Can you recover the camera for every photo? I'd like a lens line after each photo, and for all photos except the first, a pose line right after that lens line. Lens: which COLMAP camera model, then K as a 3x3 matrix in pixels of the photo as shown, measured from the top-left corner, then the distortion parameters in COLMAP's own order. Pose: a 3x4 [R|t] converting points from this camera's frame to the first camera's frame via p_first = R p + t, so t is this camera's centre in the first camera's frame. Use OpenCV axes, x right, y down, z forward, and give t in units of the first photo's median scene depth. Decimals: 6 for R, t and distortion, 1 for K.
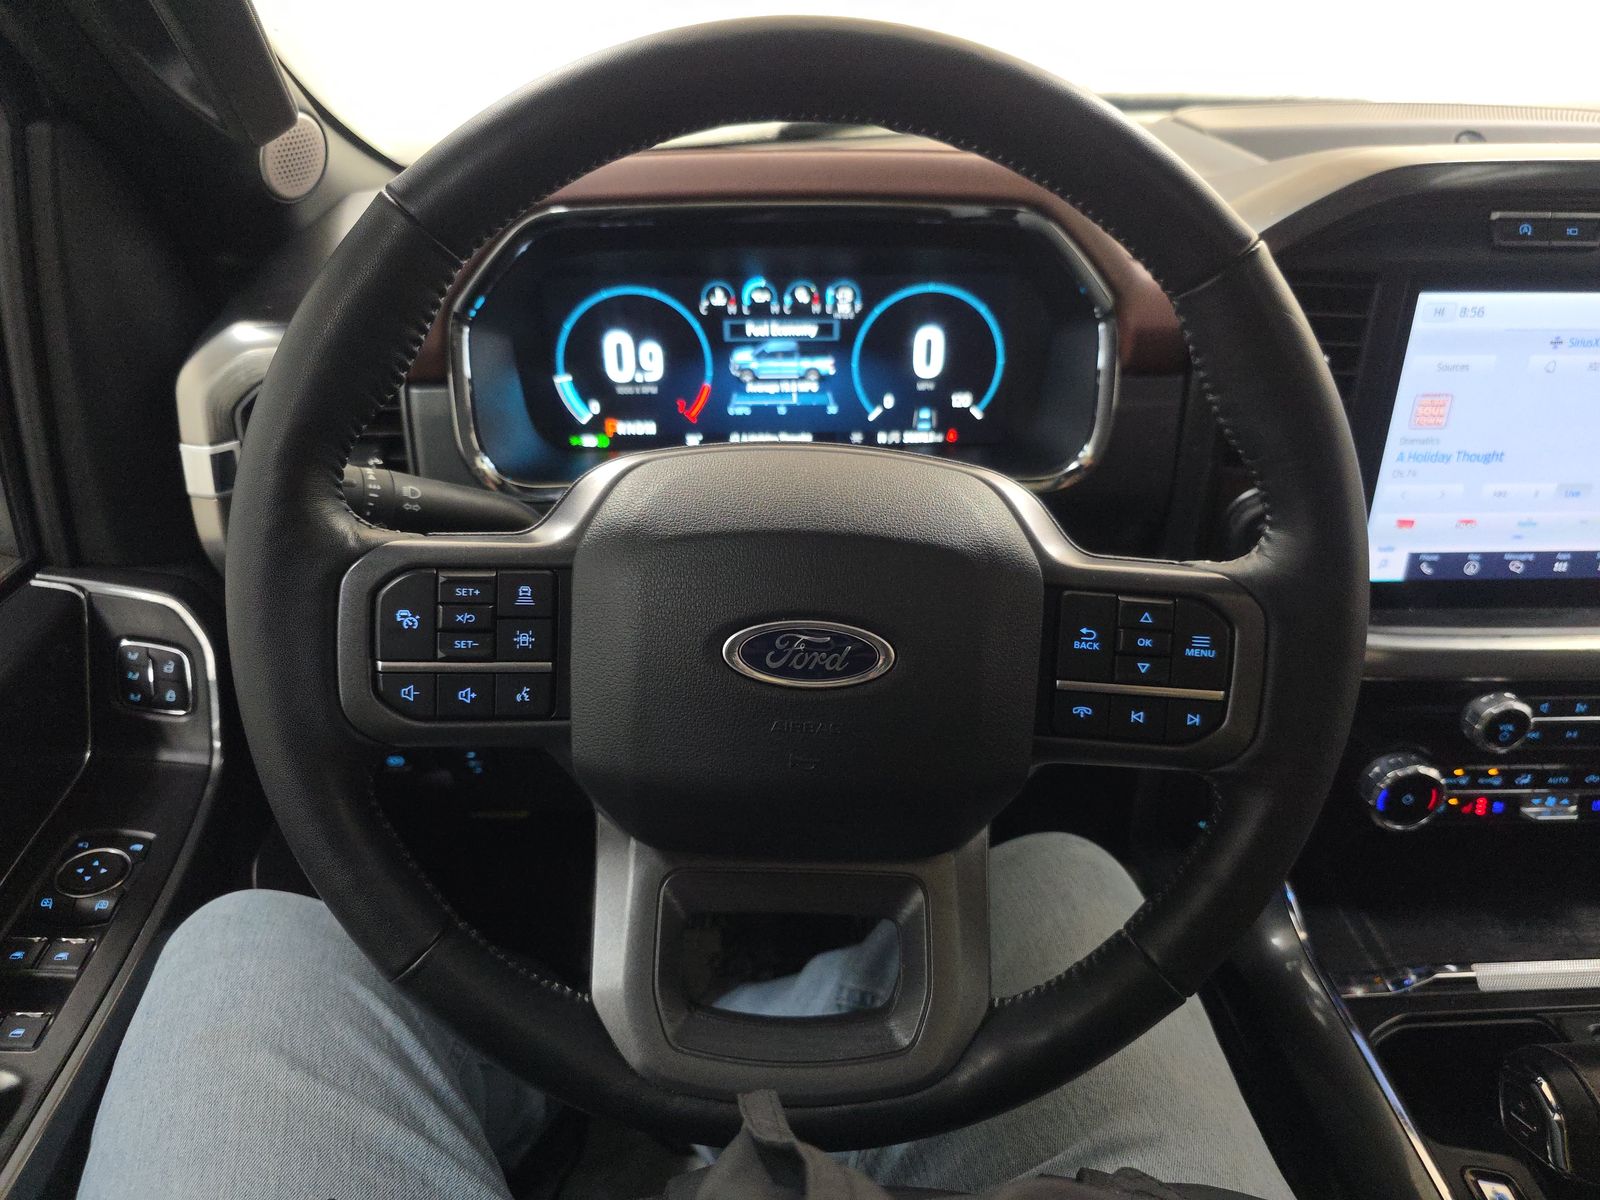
lens RADIAL K [[1071.8, 0, 801.4], [0, 1071.8, 604.2], [0, 0, 1]] dist [0.027761, -0.008722]
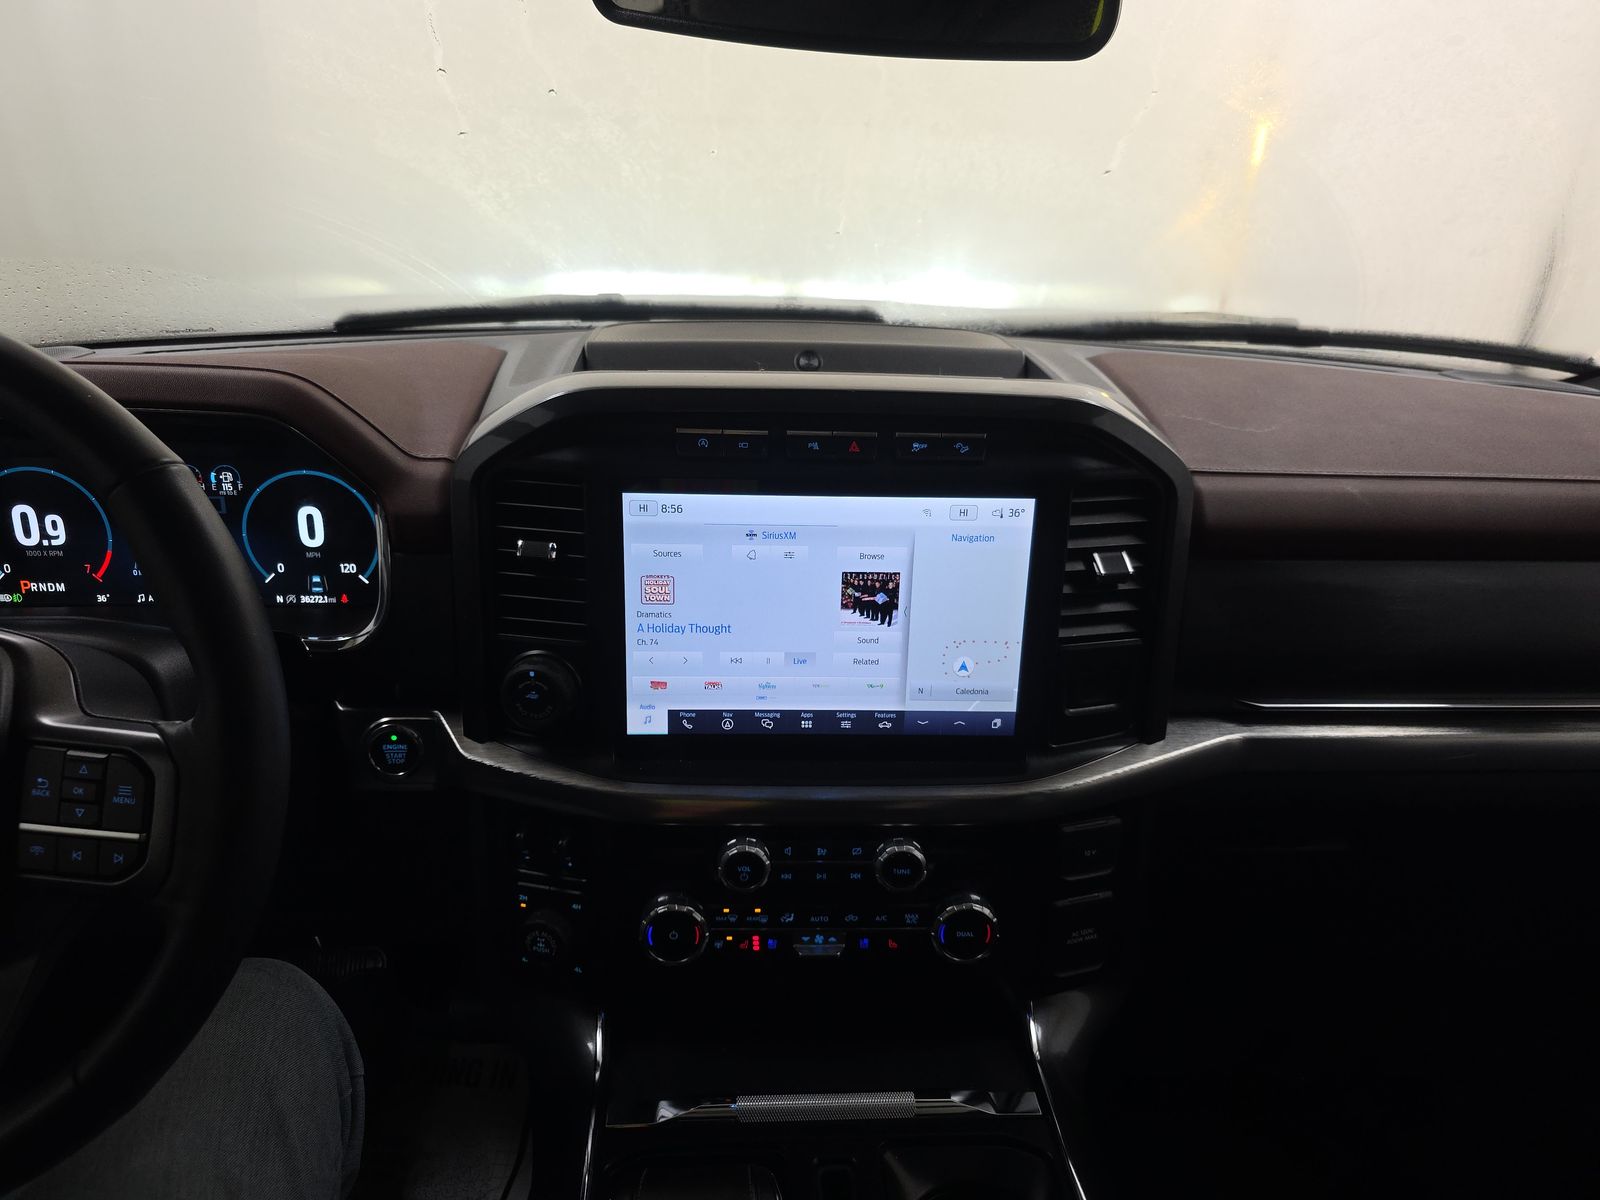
lens RADIAL K [[1071.8, 0, 809.9], [0, 1071.8, 575.8], [0, 0, 1]] dist [0.027761, -0.008722]
pose [[0.999448, 0.017471, 0.028255, 0.625494], [-0.012912, 0.987959, -0.154179, -0.014065], [-0.030608, 0.153729, 0.987639, -0.135373]]
